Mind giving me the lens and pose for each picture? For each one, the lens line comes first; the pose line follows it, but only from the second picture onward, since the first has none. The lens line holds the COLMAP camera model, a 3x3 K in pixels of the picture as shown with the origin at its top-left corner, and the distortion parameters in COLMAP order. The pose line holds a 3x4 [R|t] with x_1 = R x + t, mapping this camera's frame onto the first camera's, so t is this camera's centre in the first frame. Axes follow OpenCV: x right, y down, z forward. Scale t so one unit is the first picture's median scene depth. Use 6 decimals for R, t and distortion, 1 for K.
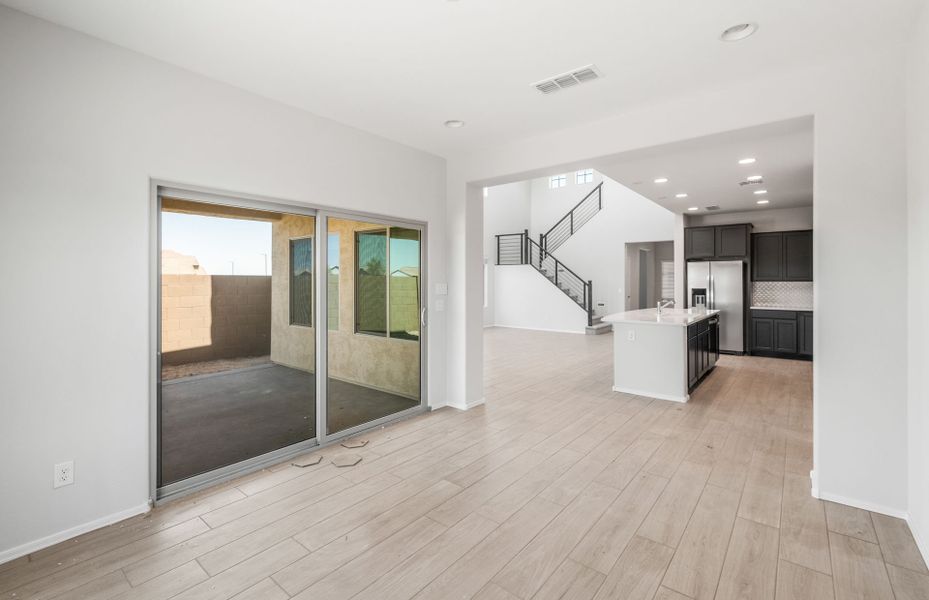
lens RADIAL K [[411.7, 0, 462.7], [0, 411.7, 280.2], [0, 0, 1]] dist [-0.007978, -0.000065]
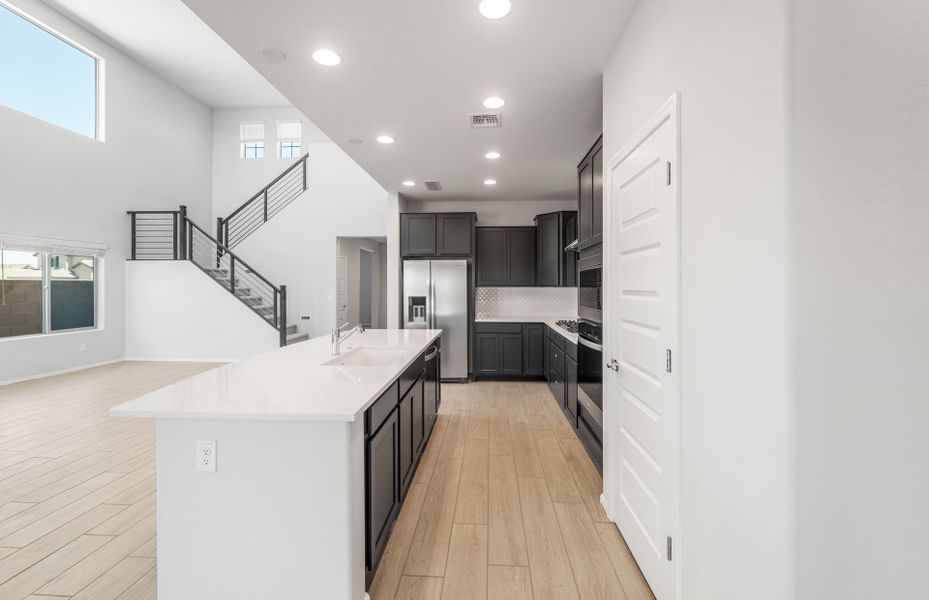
lens RADIAL K [[378.6, 0, 470.3], [0, 378.6, 285.5], [0, 0, 1]] dist [-0.002178, -0.000167]
pose [[0.805230, 0.000644, 0.592962, 0.242203], [-0.000878, 1.000000, 0.000106, 0.000295], [-0.592962, -0.000606, 0.805230, 0.385886]]
